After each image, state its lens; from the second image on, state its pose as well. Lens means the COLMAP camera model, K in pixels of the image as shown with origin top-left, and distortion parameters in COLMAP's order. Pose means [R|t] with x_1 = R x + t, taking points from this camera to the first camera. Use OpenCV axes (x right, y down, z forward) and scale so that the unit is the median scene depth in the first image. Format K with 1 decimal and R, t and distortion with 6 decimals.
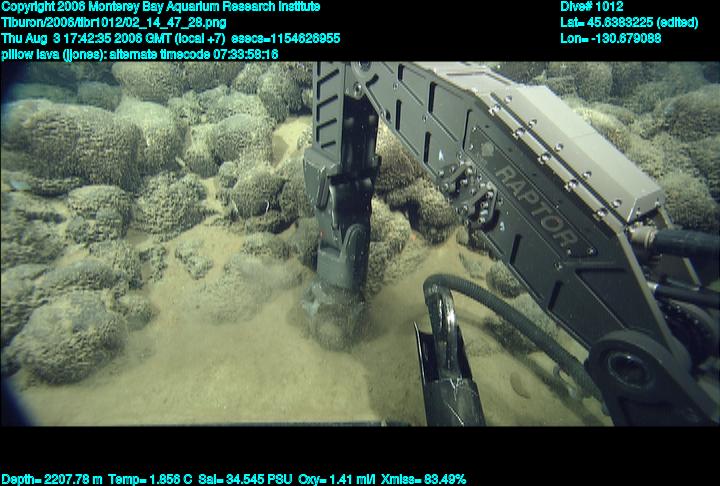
lens RADIAL K [[345.4, 0, 360.0], [0, 345.4, 243.0], [0, 0, 1]] dist [-0.016683, 0.039164]
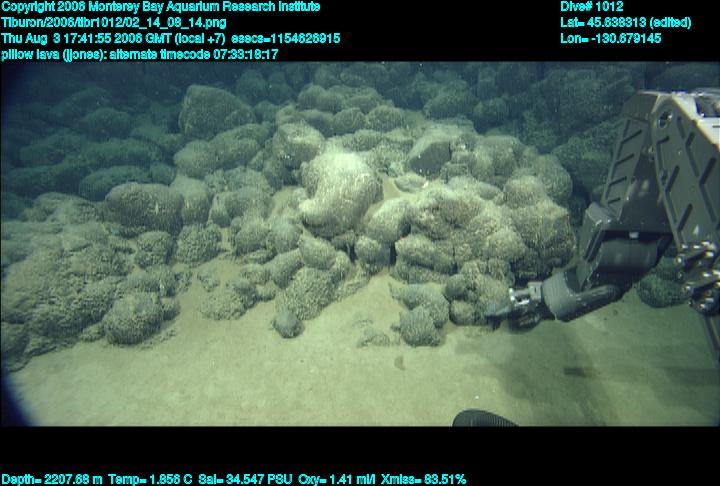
lens RADIAL K [[345.4, 0, 360.0], [0, 345.4, 243.0], [0, 0, 1]] dist [-0.016683, 0.039164]
pose [[0.995981, 0.016635, -0.088006, 0.323103], [-0.029539, 0.988633, -0.147421, 0.093053], [0.084553, 0.149428, 0.985151, -0.476706]]
